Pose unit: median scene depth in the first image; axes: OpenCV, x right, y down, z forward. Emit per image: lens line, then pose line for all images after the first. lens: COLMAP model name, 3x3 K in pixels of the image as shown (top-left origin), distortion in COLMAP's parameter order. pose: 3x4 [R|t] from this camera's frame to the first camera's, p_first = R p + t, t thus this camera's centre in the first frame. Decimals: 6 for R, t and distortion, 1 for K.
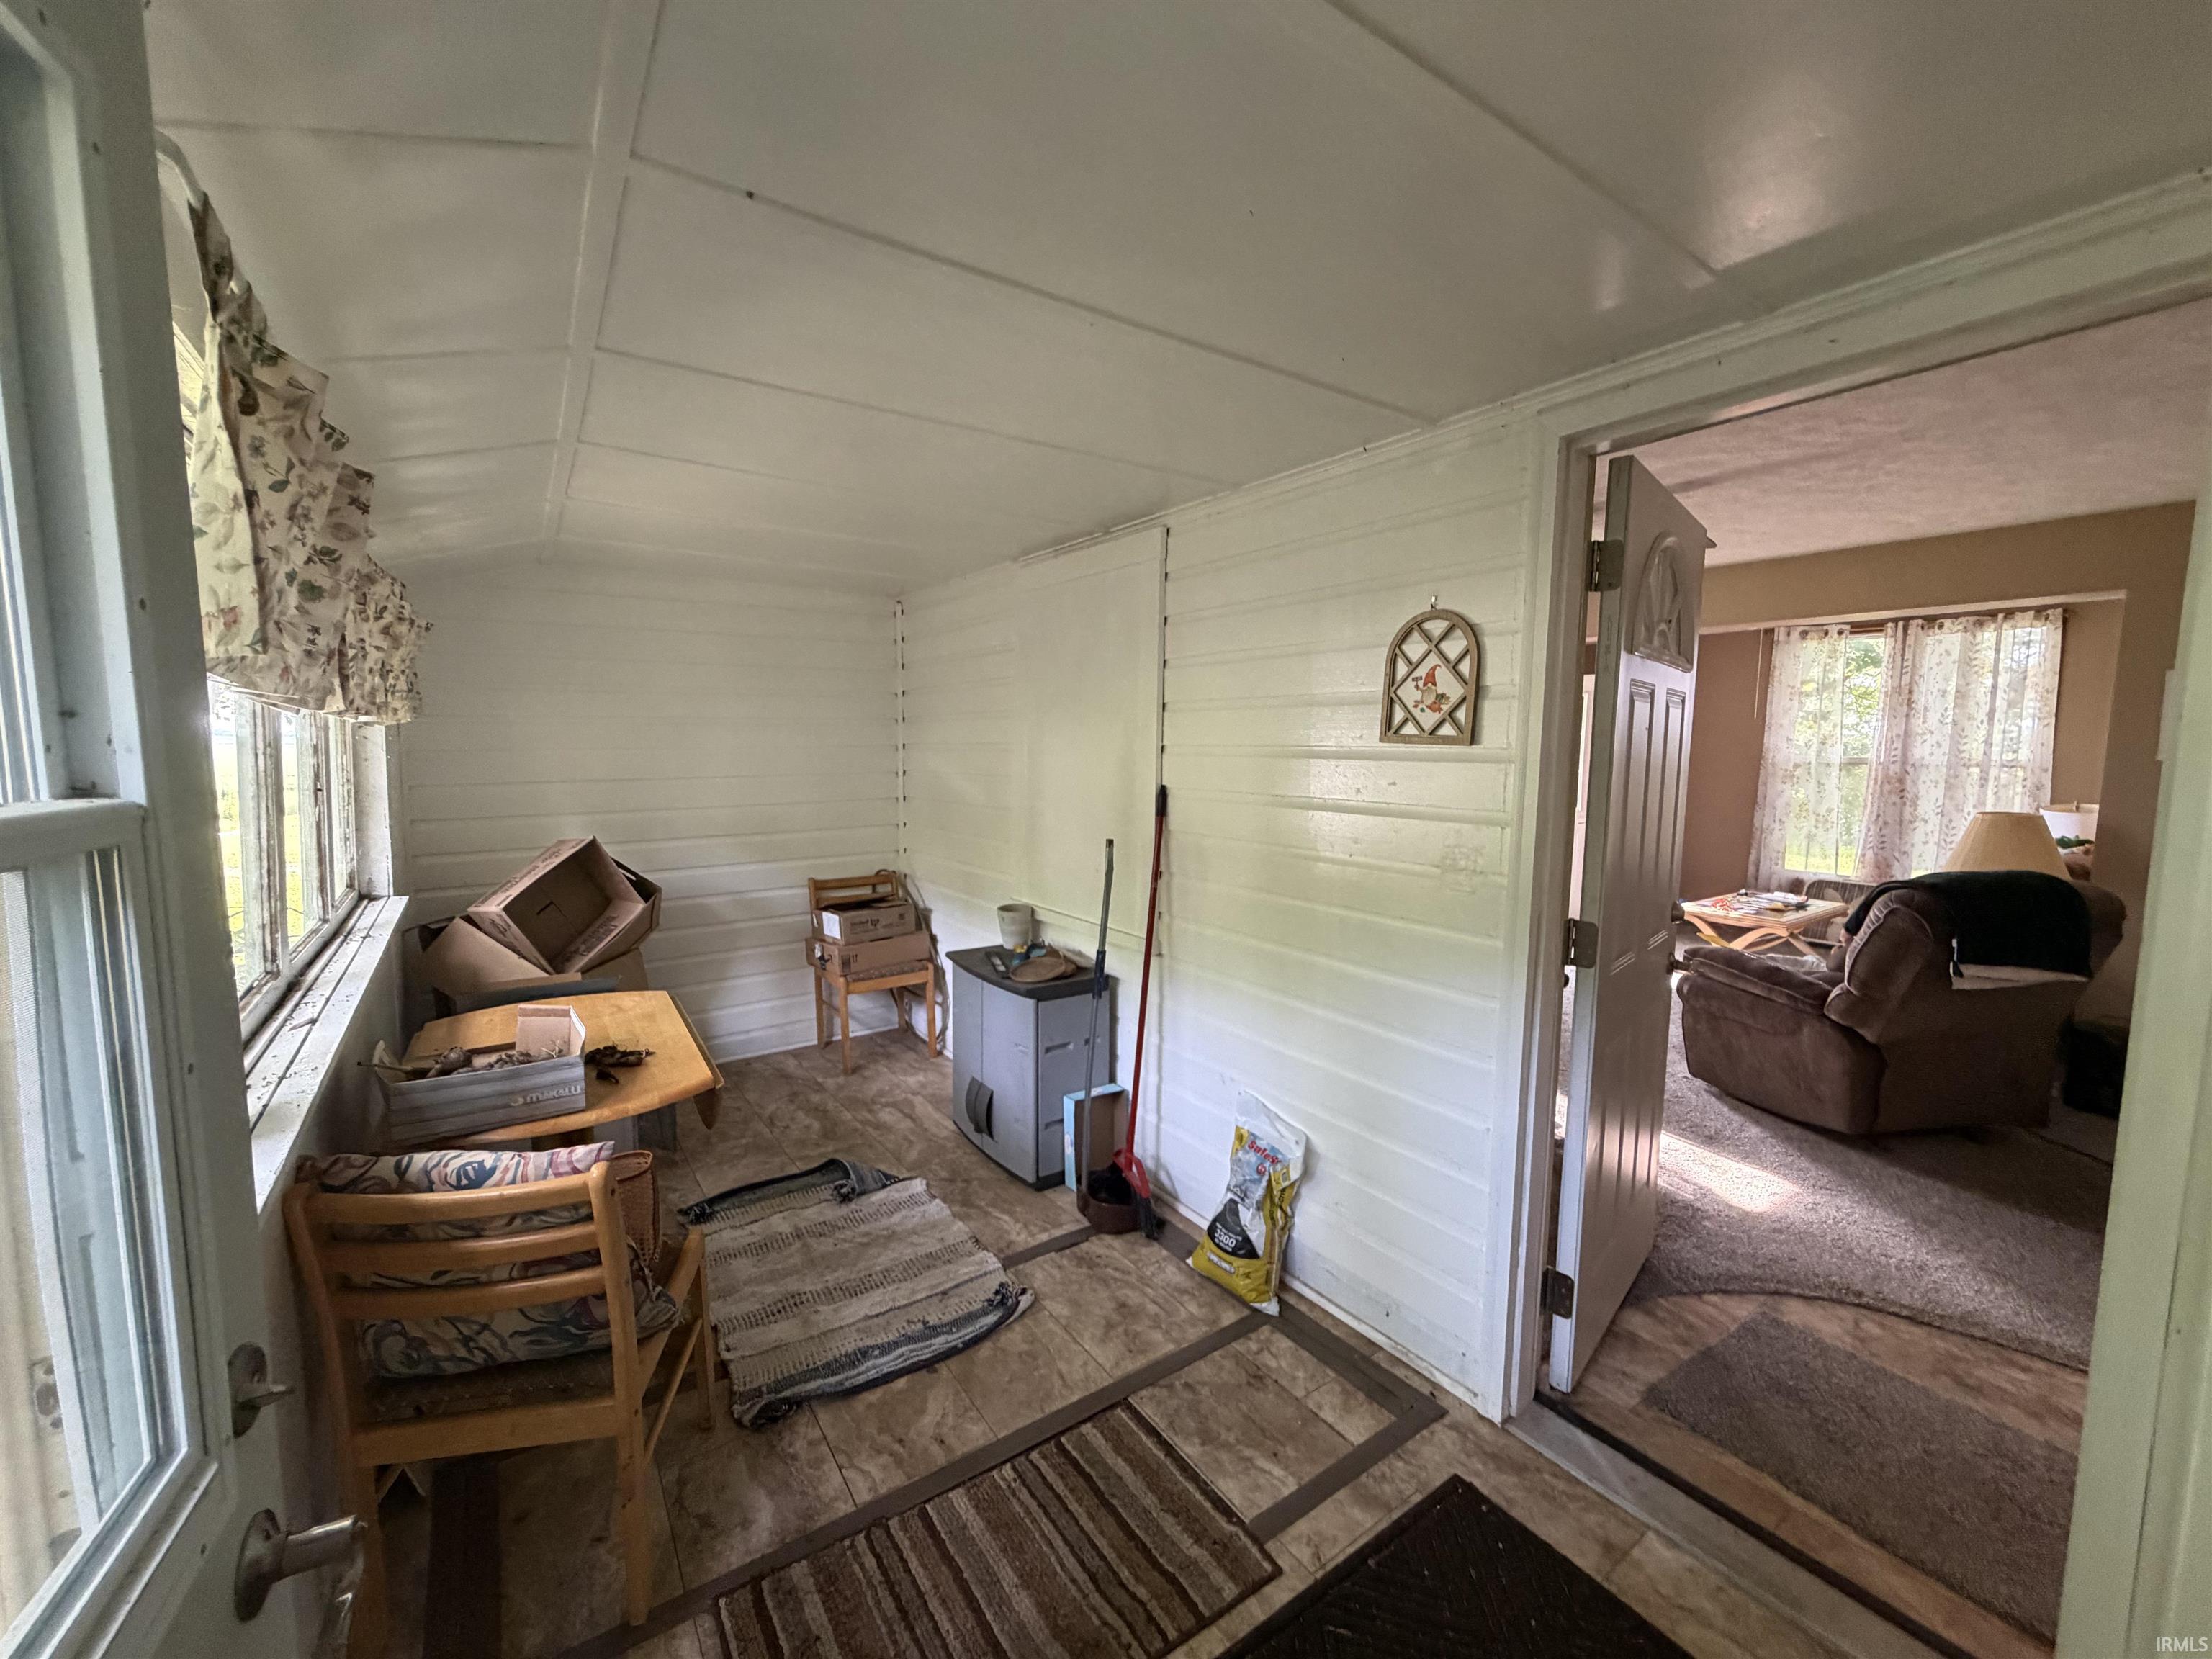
lens RADIAL K [[880.0, 0, 1105.3], [0, 880.0, 837.6], [0, 0, 1]] dist [0.001444, 0.000037]
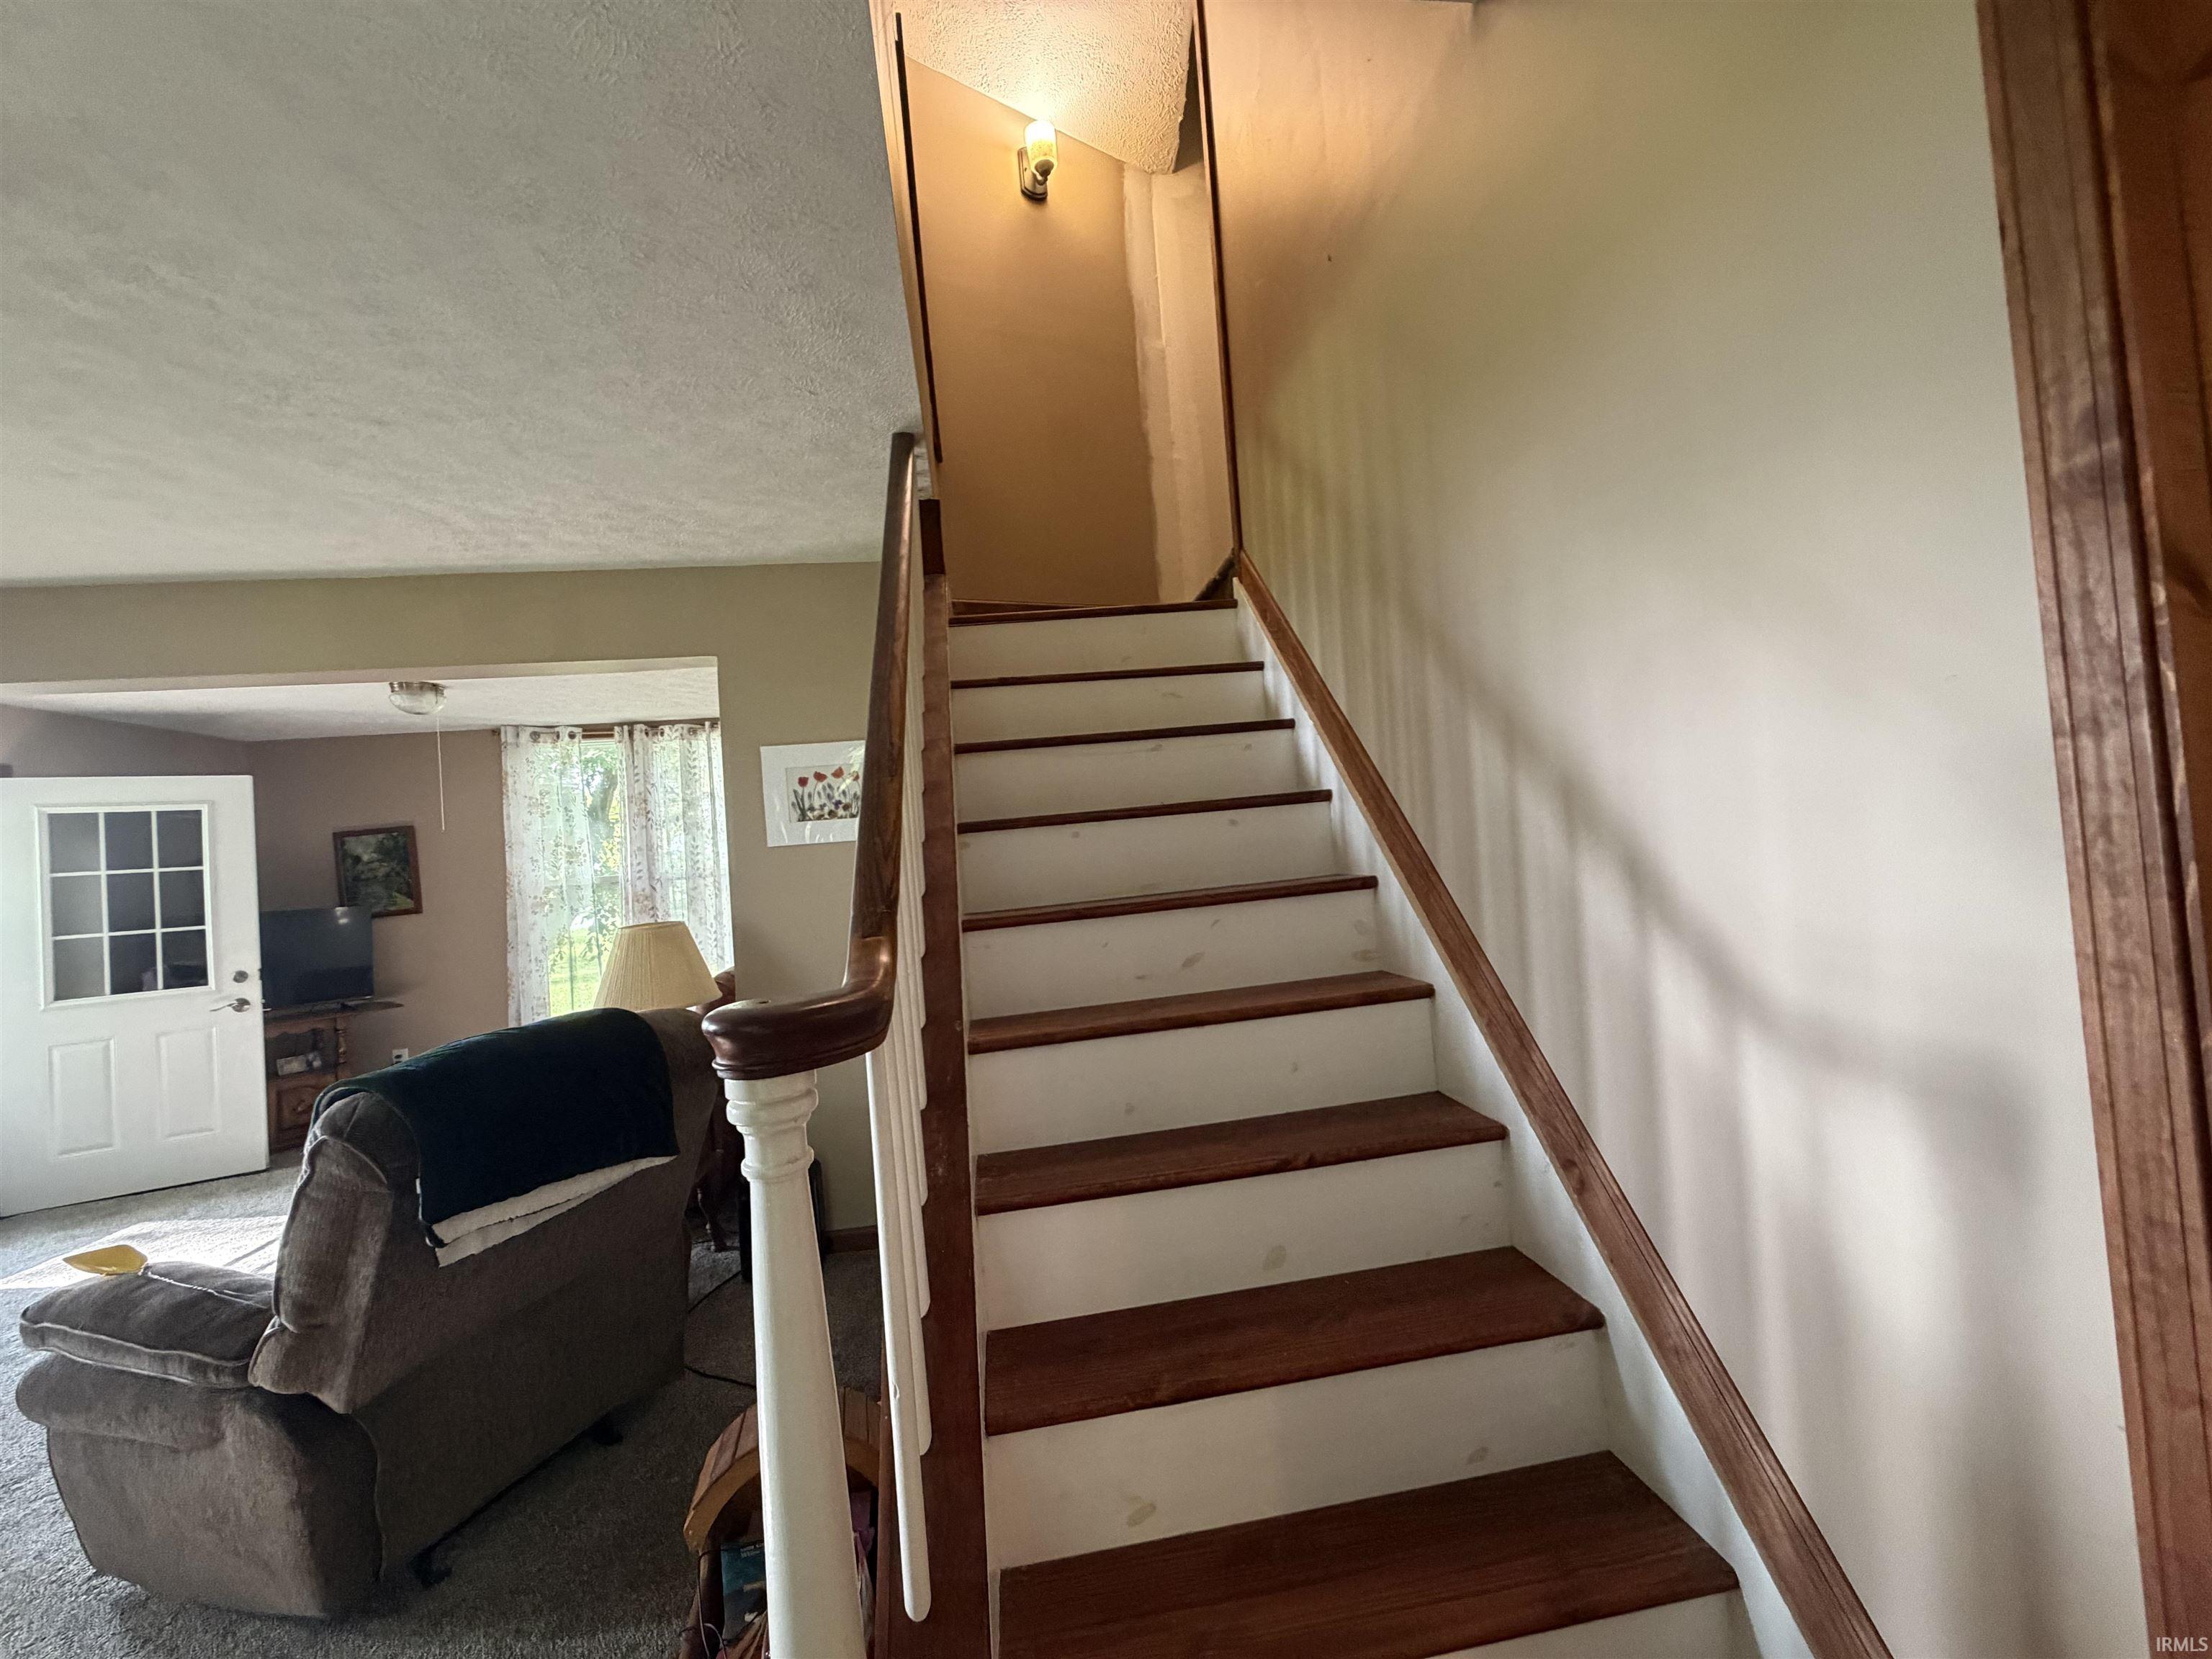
lens RADIAL K [[880.0, 0, 1109.5], [0, 880.0, 829.5], [0, 0, 1]] dist [0.001444, 0.000037]
pose [[0.455082, -0.016494, 0.890297, 0.316118], [0.168800, 0.983297, -0.068067, 0.007546], [-0.874303, 0.181258, 0.450265, 0.169032]]
